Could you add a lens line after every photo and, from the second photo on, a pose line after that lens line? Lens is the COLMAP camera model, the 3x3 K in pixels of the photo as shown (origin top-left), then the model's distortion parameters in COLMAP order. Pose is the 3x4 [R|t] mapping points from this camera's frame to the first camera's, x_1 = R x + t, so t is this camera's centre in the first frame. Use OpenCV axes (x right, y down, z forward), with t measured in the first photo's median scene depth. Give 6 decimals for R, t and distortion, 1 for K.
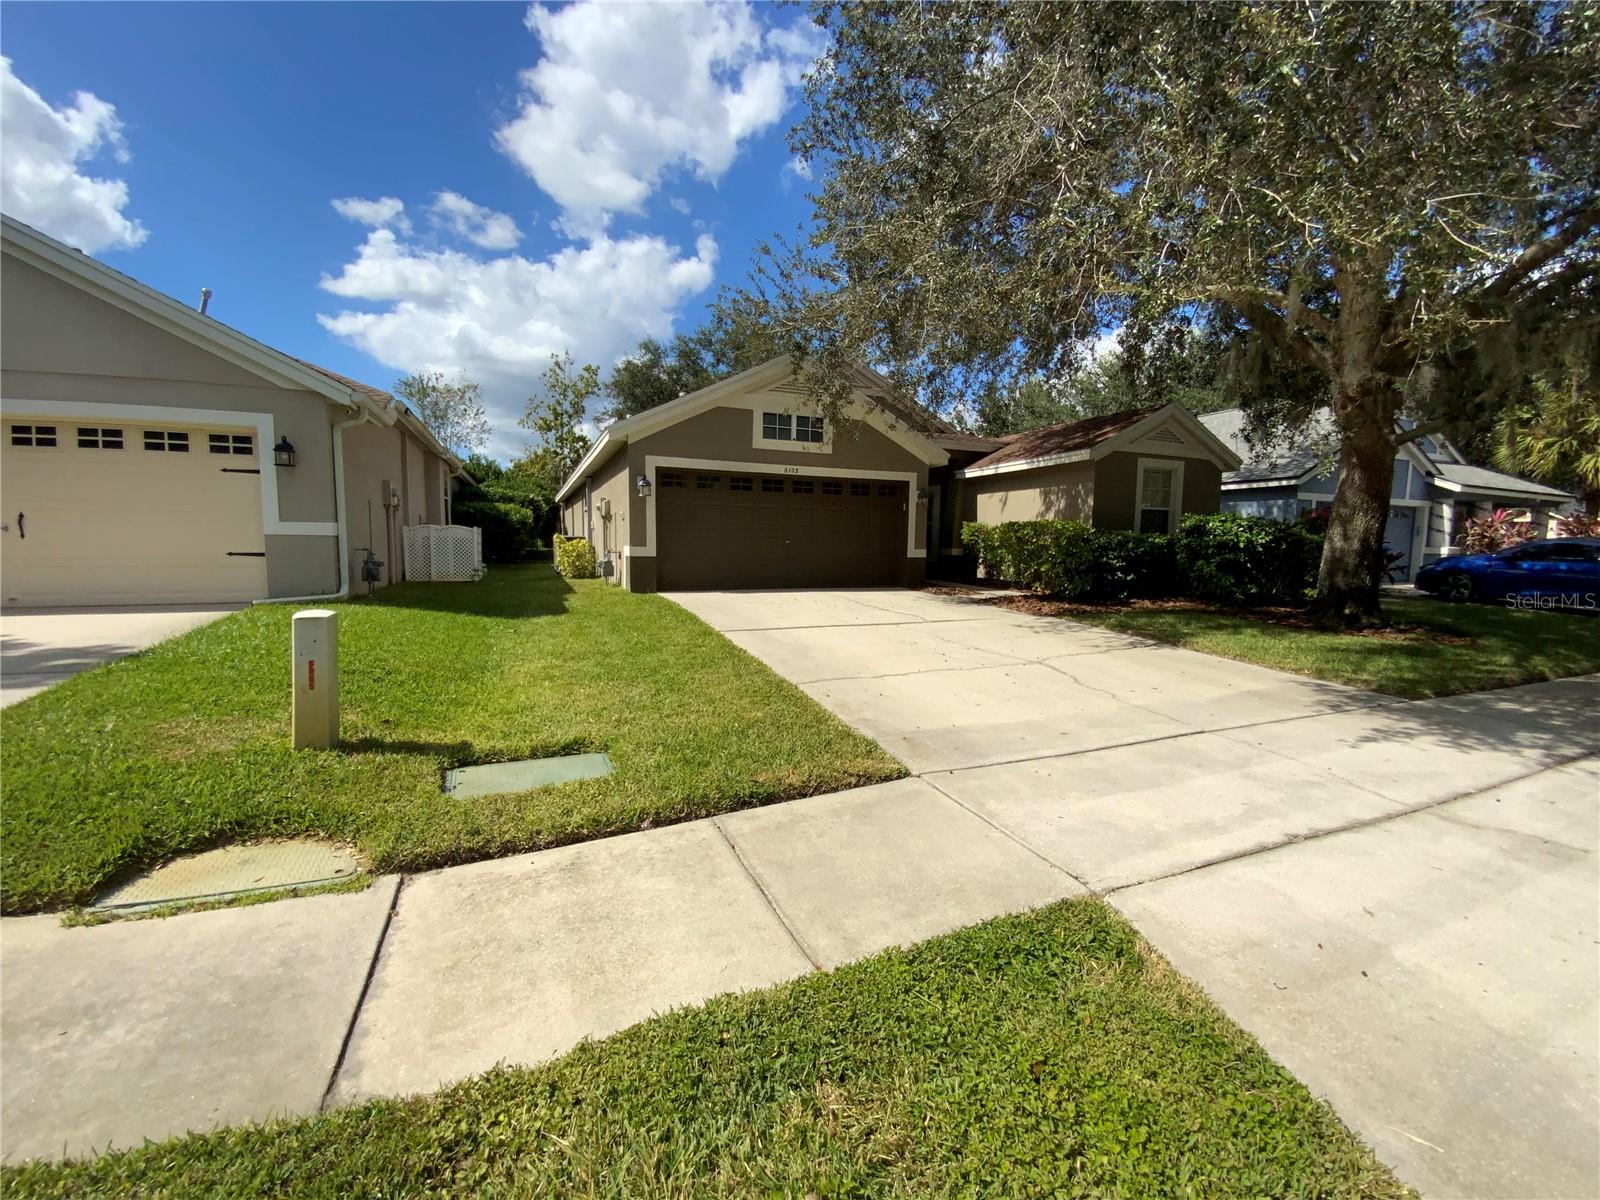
lens RADIAL K [[638.4, 0, 796.8], [0, 638.4, 603.3], [0, 0, 1]] dist [0.013157, -0.017067]
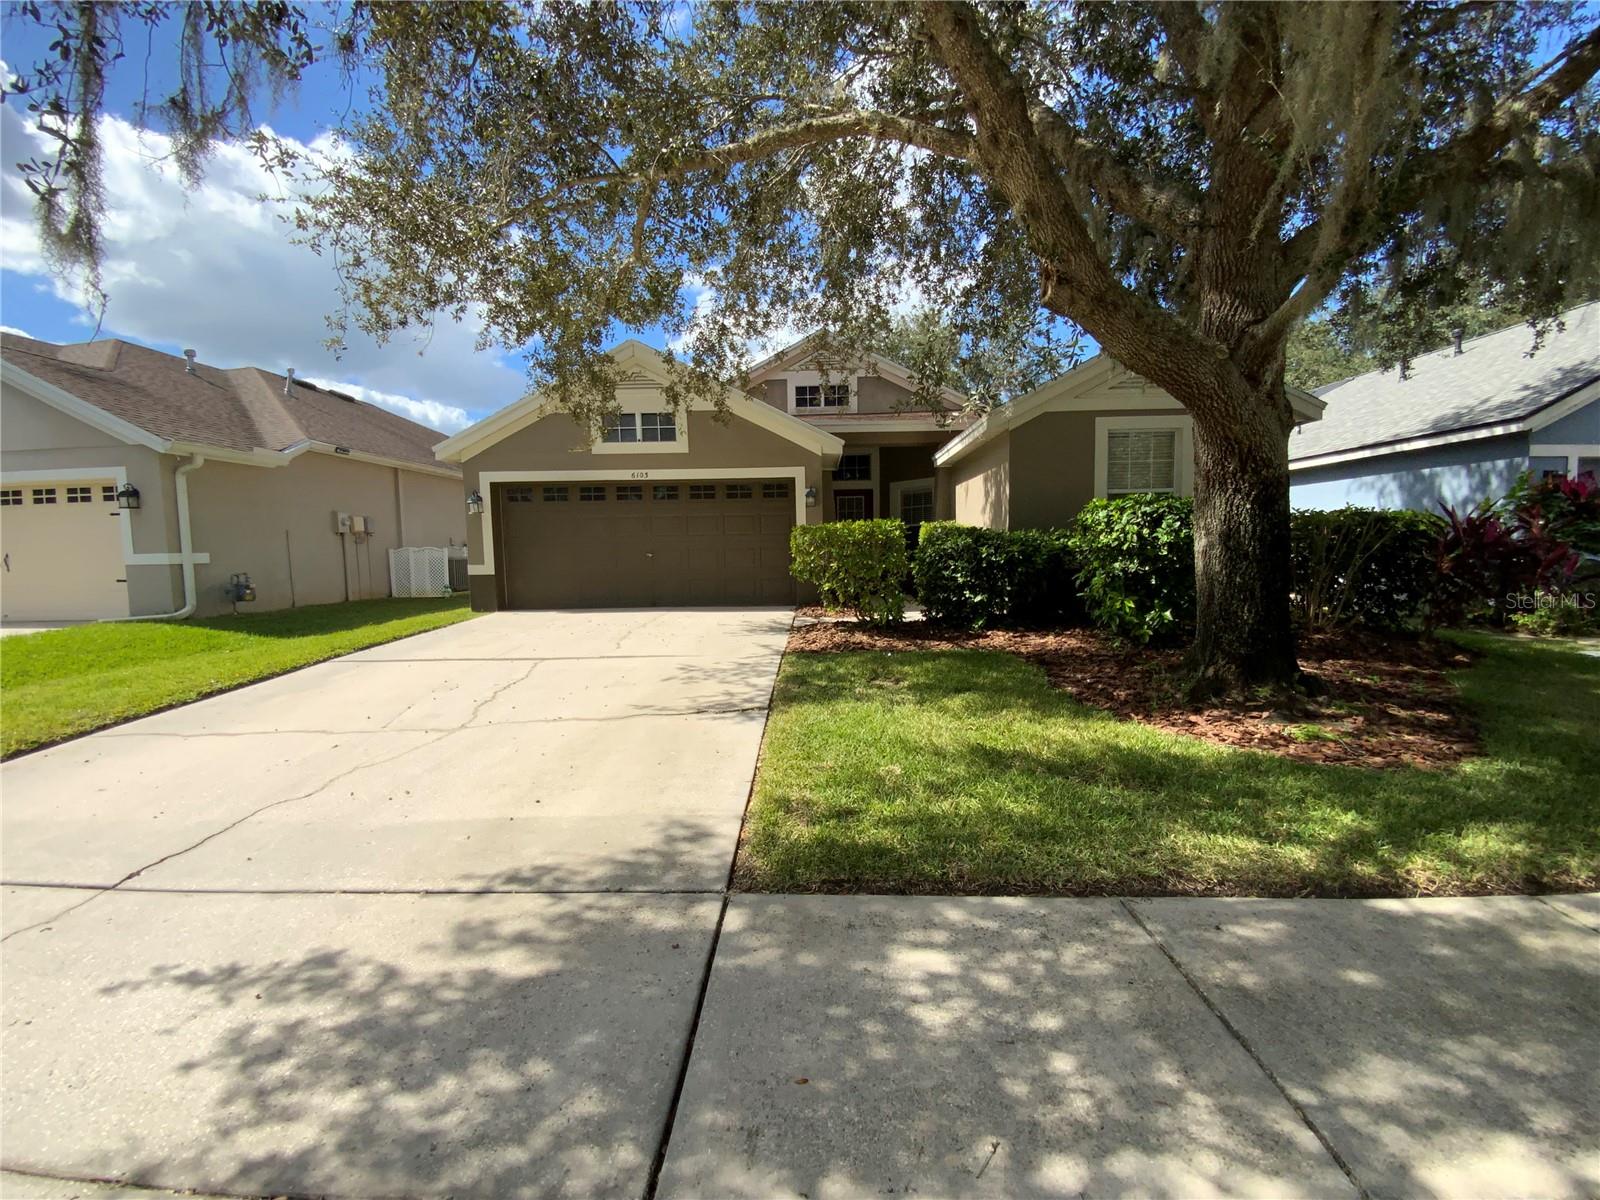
lens RADIAL K [[638.4, 0, 796.8], [0, 638.4, 603.3], [0, 0, 1]] dist [0.013157, -0.017067]
pose [[0.910092, 0.006502, -0.414355, 0.554712], [-0.010637, 0.999914, -0.007671, -0.025609], [0.414269, 0.011389, 0.910083, 0.282086]]
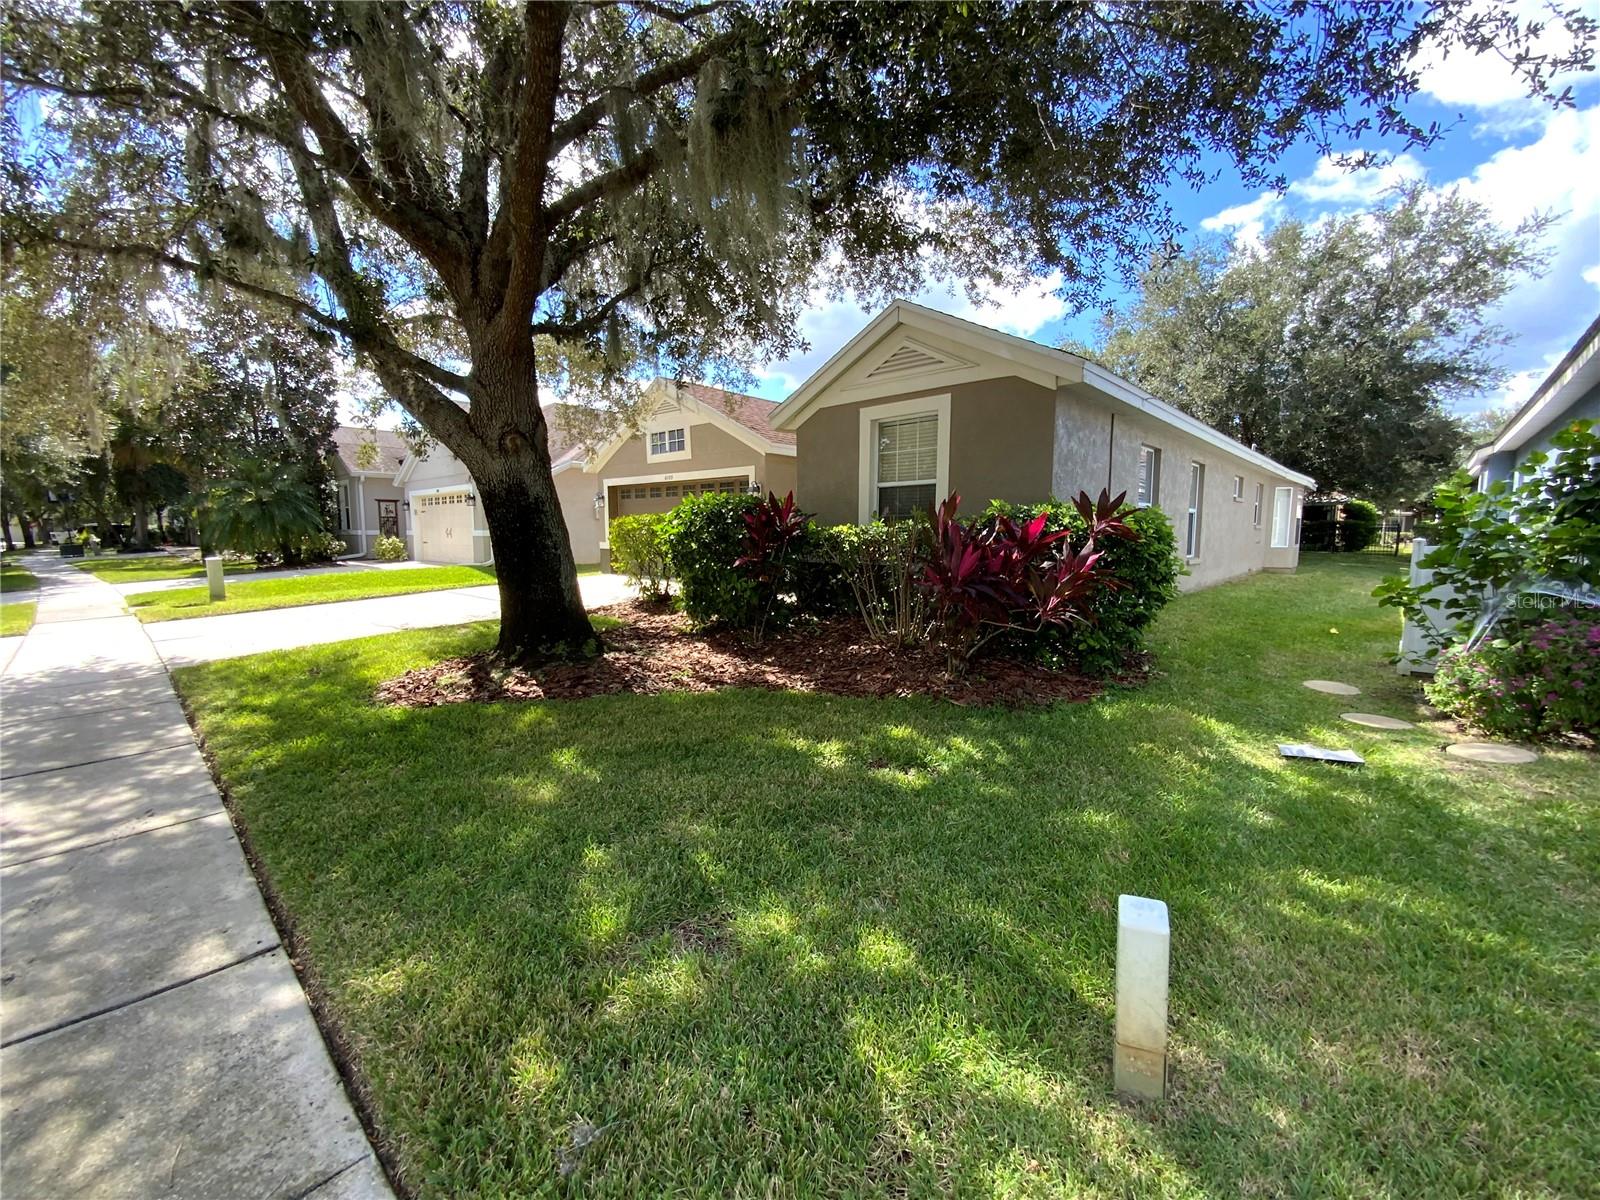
lens RADIAL K [[638.4, 0, 796.8], [0, 638.4, 603.3], [0, 0, 1]] dist [0.013157, -0.017067]
pose [[0.409171, 0.094521, -0.907549, 1.159331], [-0.083539, 0.994323, 0.065895, -0.076164], [0.908625, 0.048854, 0.414745, 0.733388]]
